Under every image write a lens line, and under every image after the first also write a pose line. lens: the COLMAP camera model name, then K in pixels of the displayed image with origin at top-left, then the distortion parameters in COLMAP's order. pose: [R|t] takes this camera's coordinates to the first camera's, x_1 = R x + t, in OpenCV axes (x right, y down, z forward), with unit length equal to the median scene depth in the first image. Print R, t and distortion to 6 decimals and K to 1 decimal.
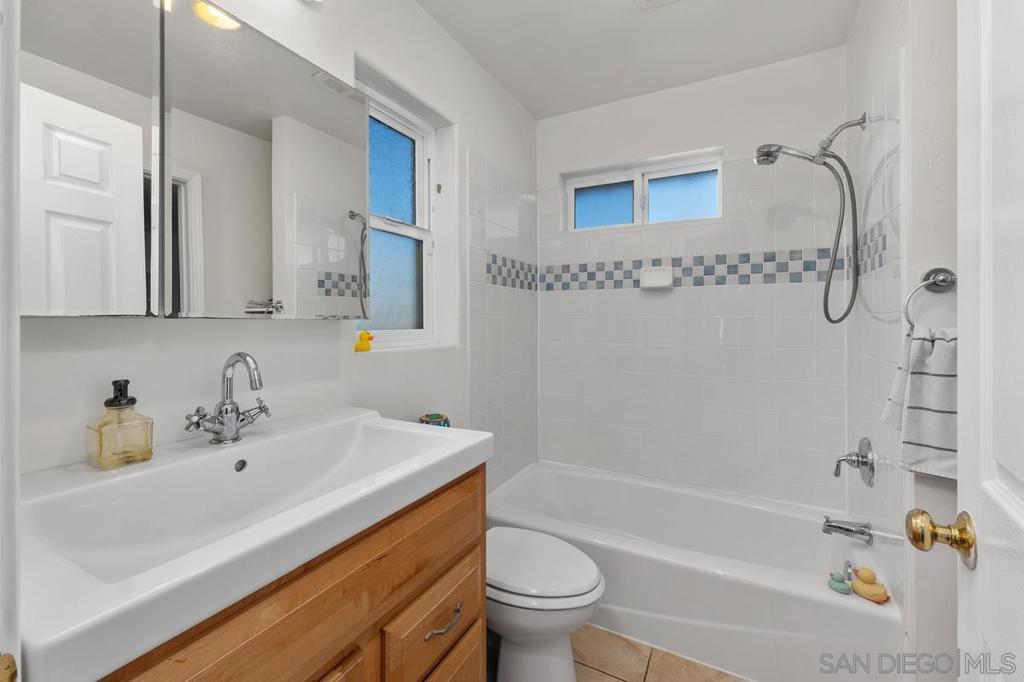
lens RADIAL K [[423.1, 0, 511.0], [0, 423.1, 323.4], [0, 0, 1]] dist [0.003056, 0.000080]
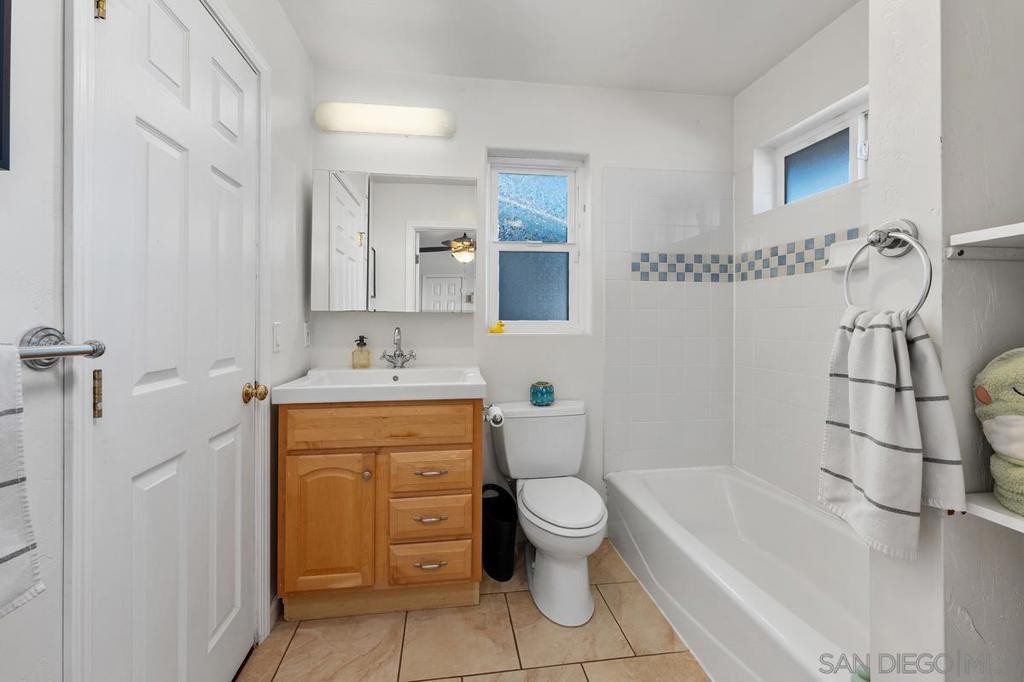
lens RADIAL K [[425.8, 0, 507.5], [0, 425.8, 318.2], [0, 0, 1]] dist [-0.000977, -0.000130]
pose [[0.591072, -0.003787, -0.806610, 0.622022], [-0.005408, 0.999948, -0.008657, 0.015727], [0.806601, 0.009479, 0.591020, 0.065203]]
